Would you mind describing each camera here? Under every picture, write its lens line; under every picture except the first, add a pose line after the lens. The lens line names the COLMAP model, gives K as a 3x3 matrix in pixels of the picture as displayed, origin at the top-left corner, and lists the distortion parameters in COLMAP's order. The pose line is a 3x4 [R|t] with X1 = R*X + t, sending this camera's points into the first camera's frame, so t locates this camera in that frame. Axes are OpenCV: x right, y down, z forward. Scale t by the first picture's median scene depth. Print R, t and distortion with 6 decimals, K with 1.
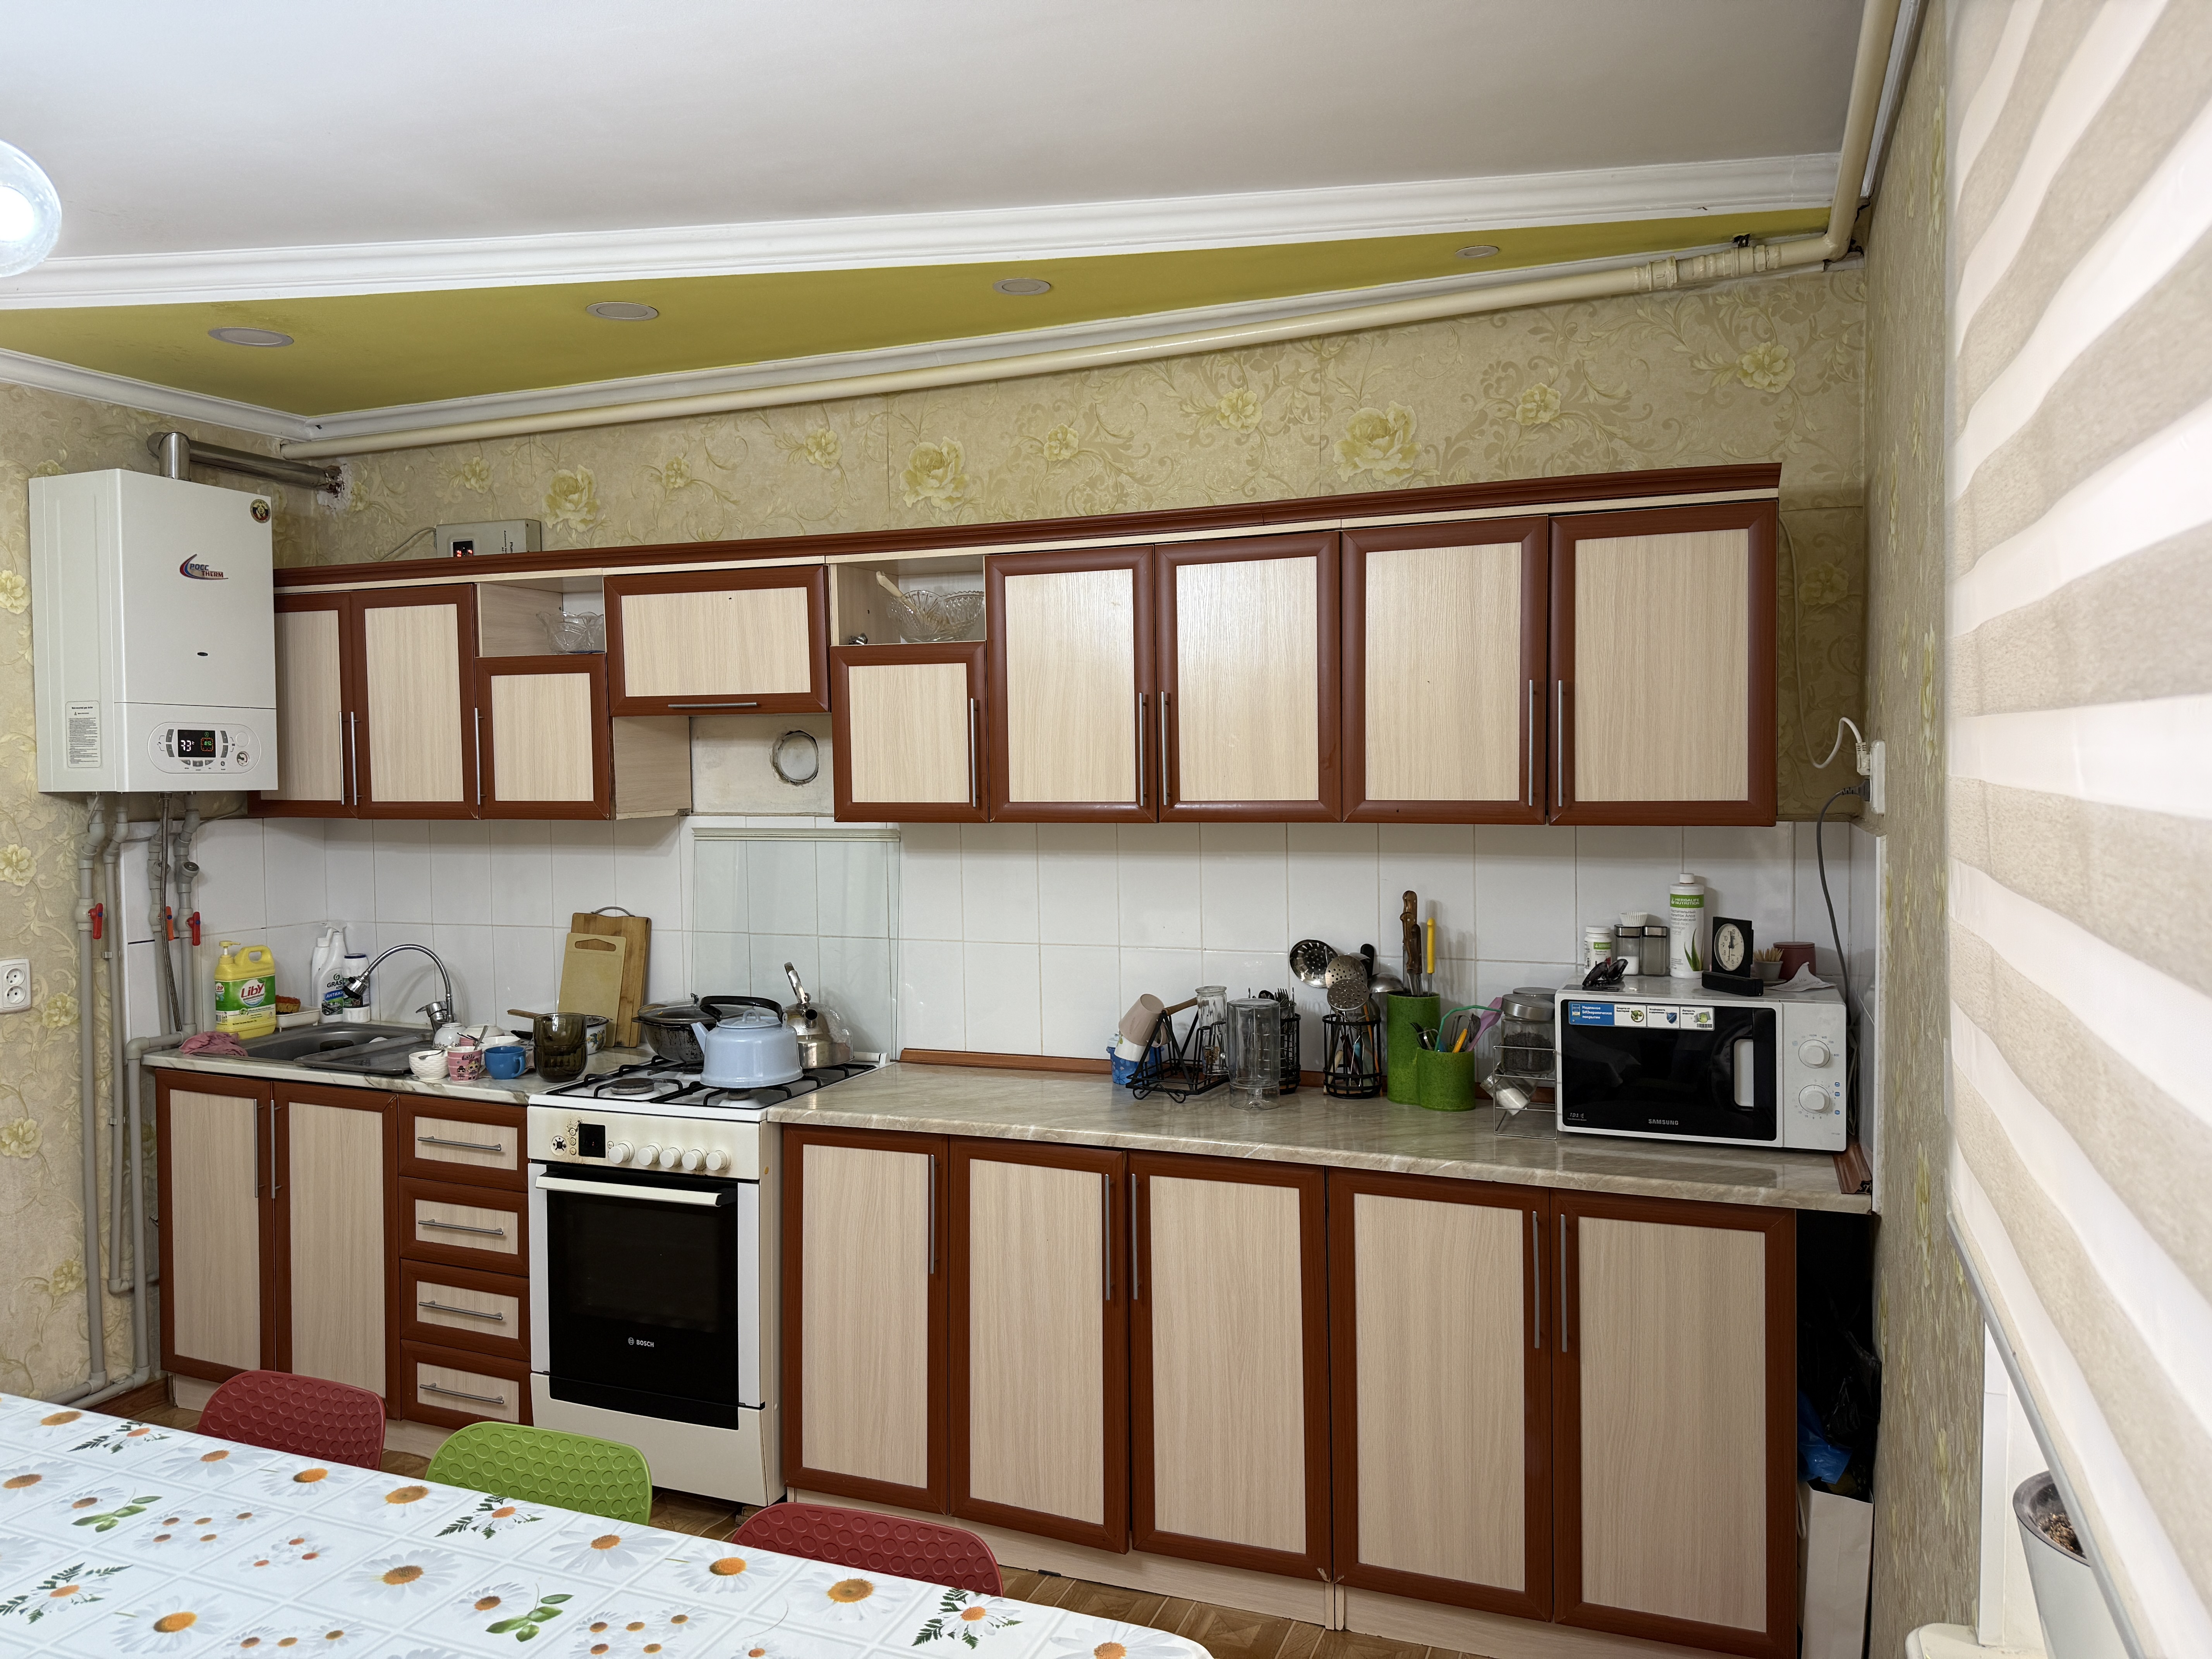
lens RADIAL K [[1553.2, 0, 1139.7], [0, 1553.2, 797.3], [0, 0, 1]] dist [0.017998, -0.038699]
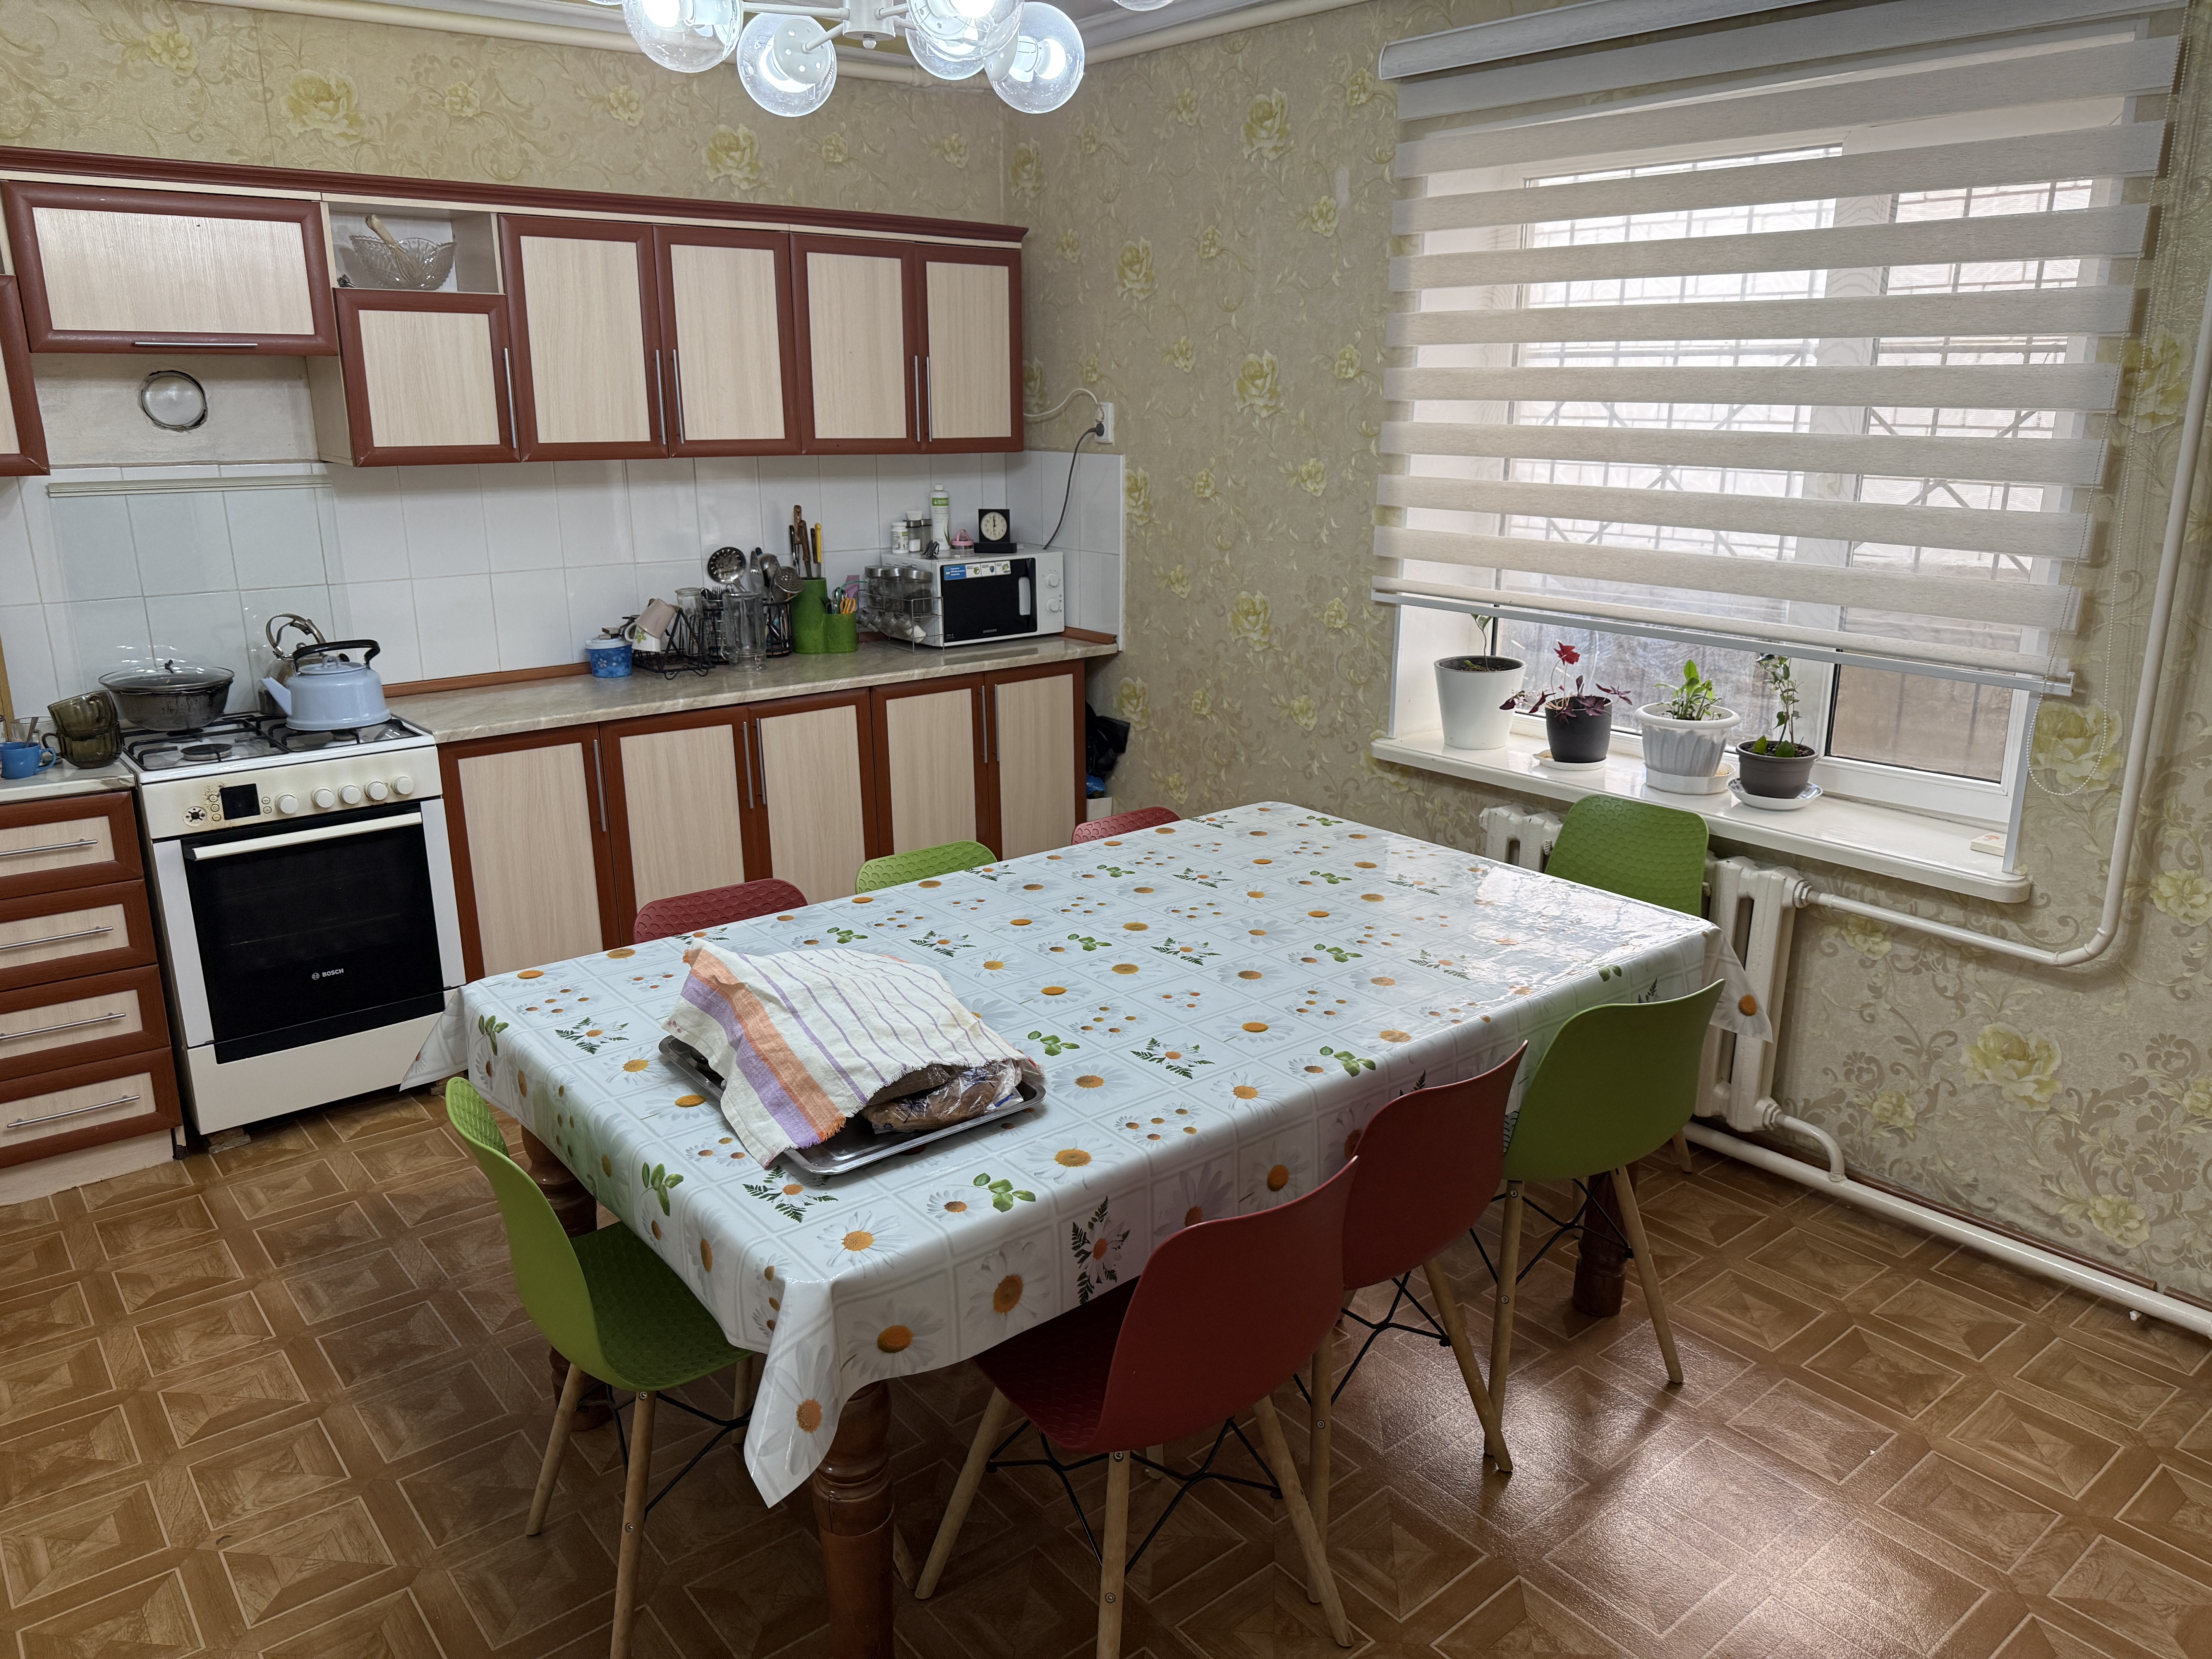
lens RADIAL K [[1553.2, 0, 1118.5], [0, 1553.2, 843.5], [0, 0, 1]] dist [0.017998, -0.038699]
pose [[0.486710, -0.228839, 0.843058, -0.923301], [0.011627, 0.966690, 0.255685, -0.000512], [-0.873486, -0.114642, 0.473158, 0.038351]]
